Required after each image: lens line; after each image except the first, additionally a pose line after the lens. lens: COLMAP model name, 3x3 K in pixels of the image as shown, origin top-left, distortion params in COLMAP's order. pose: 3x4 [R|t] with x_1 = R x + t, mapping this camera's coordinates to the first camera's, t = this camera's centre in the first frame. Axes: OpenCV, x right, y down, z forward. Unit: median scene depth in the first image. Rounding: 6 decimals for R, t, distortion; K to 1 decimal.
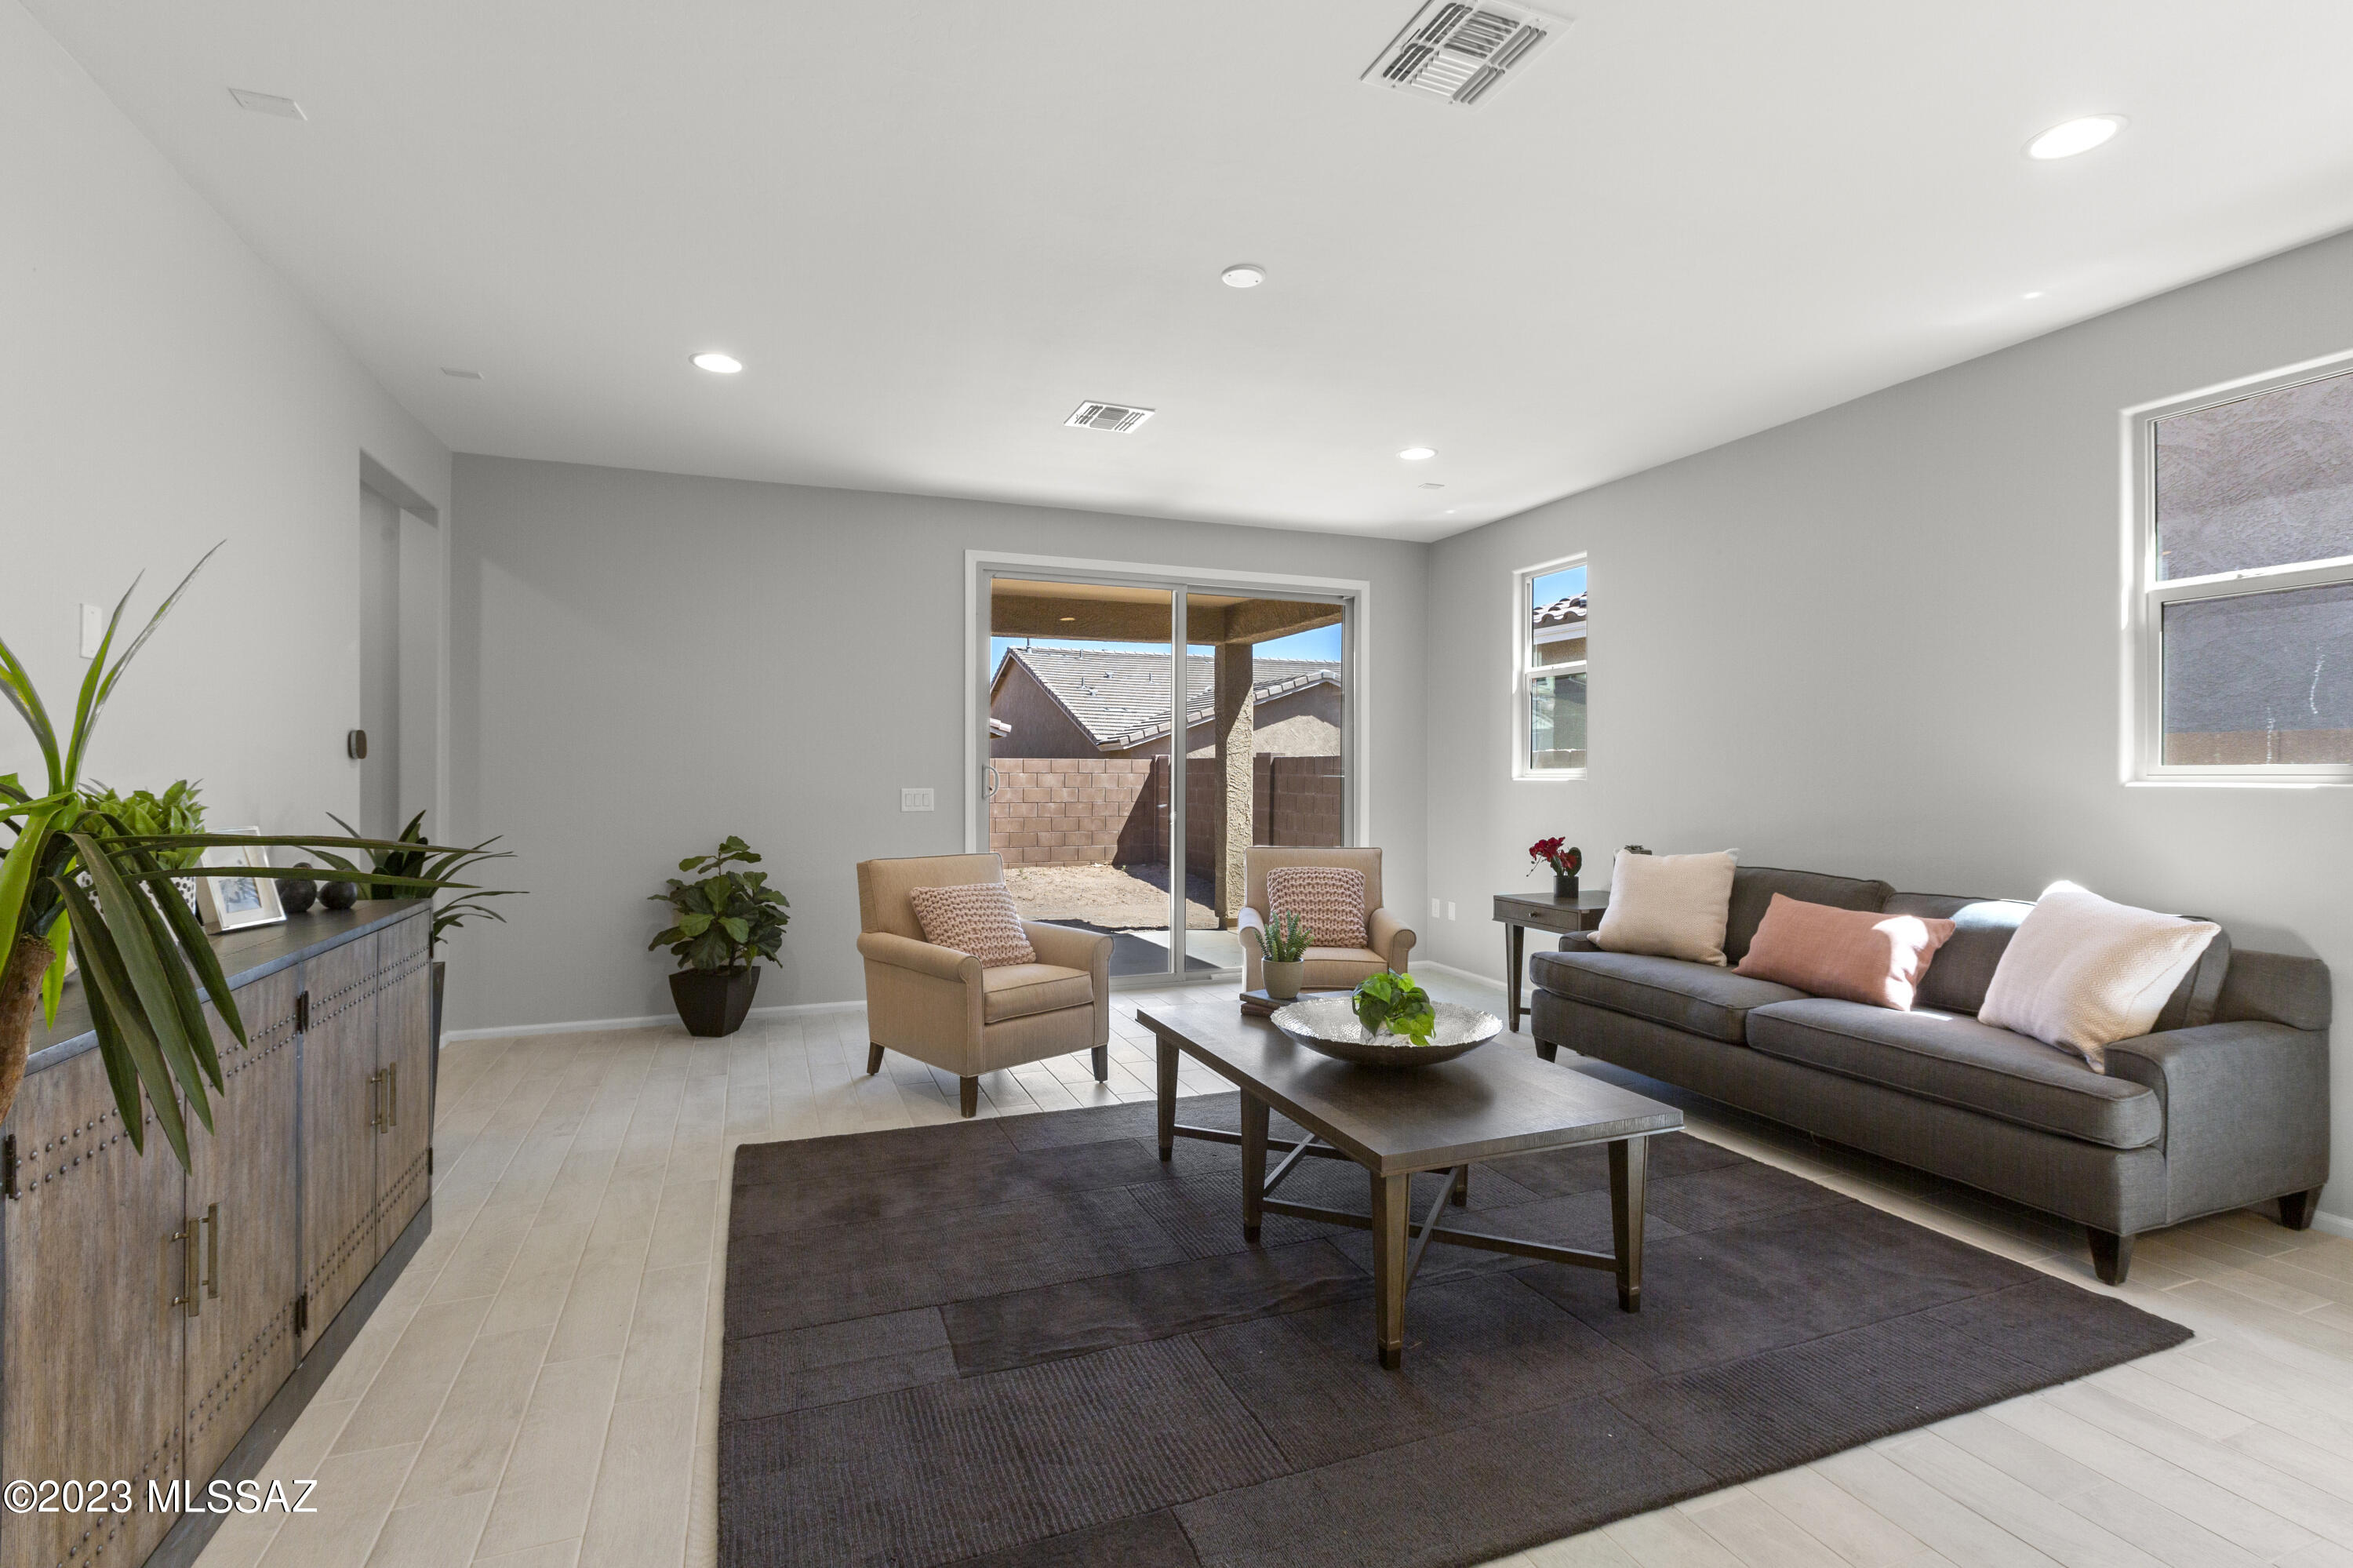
lens RADIAL K [[1065.4, 0, 1166.8], [0, 1065.4, 783.3], [0, 0, 1]] dist [0.000771, -0.000068]
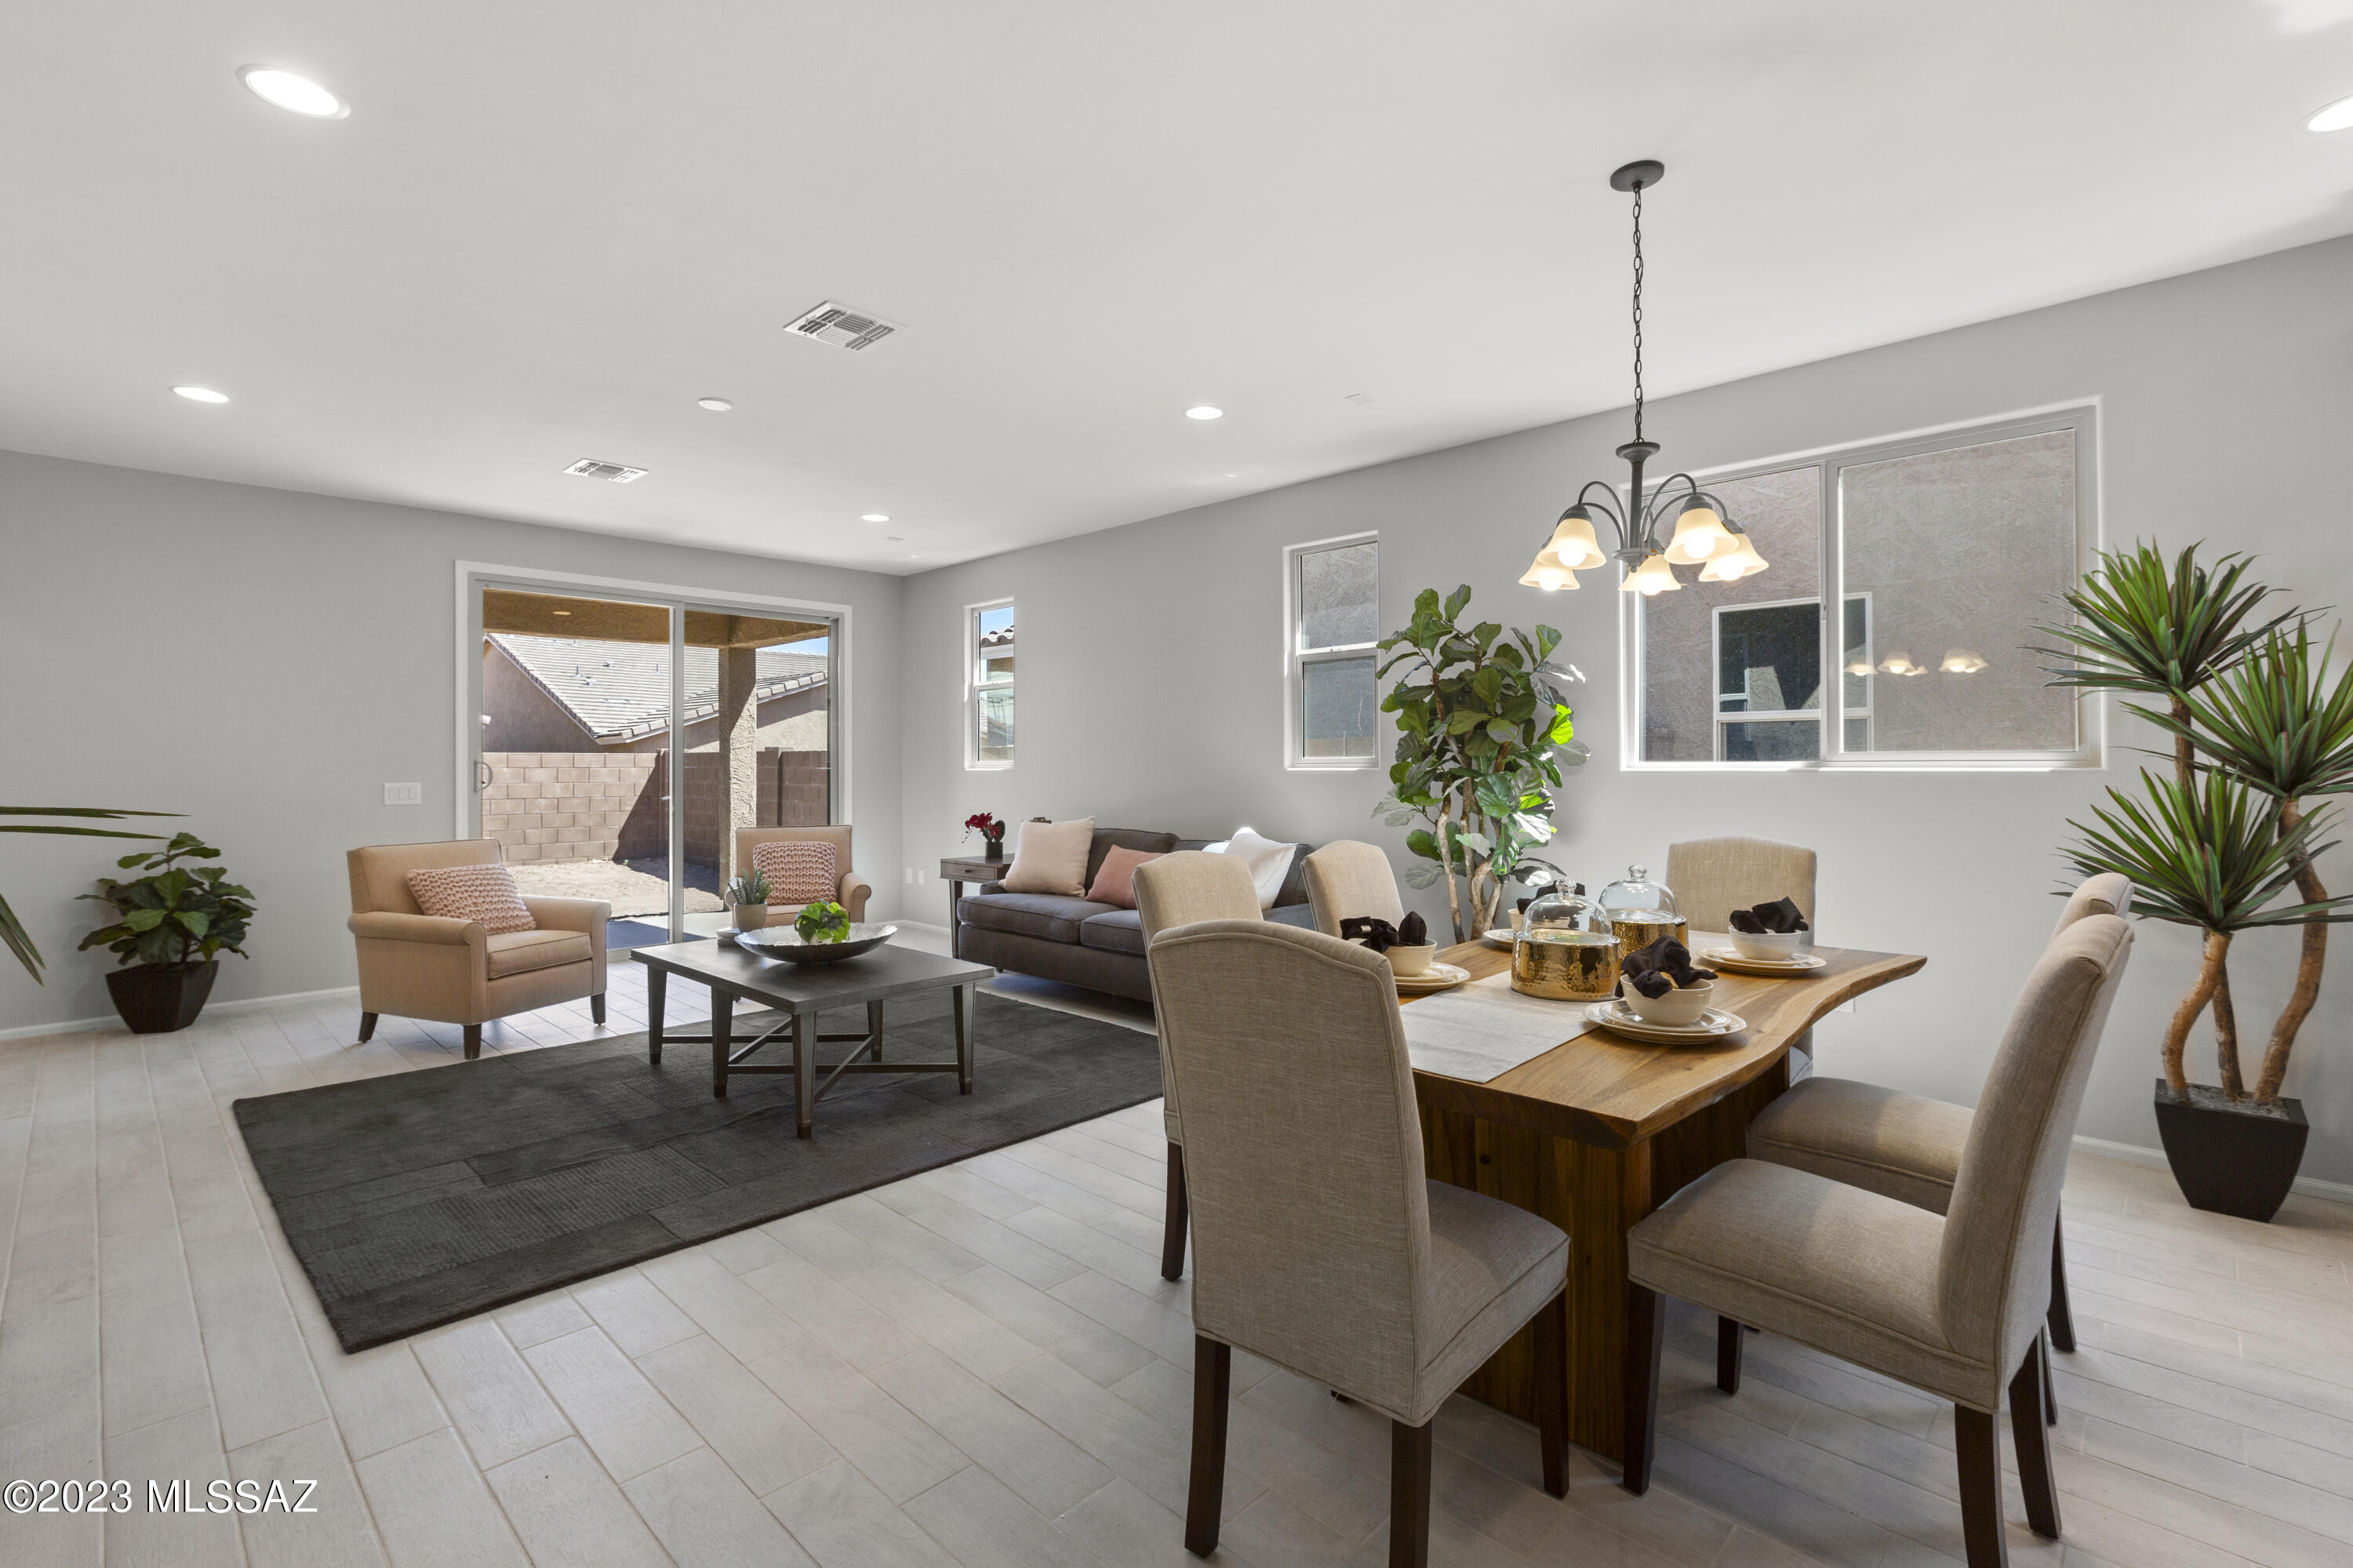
lens RADIAL K [[1065.4, 0, 1162.1], [0, 1065.4, 756.7], [0, 0, 1]] dist [0.000771, -0.000068]
pose [[0.911509, -0.003078, 0.411268, 0.022638], [0.010495, 0.999820, -0.015778, 0.004780], [-0.411145, 0.018698, 0.911378, -0.350283]]
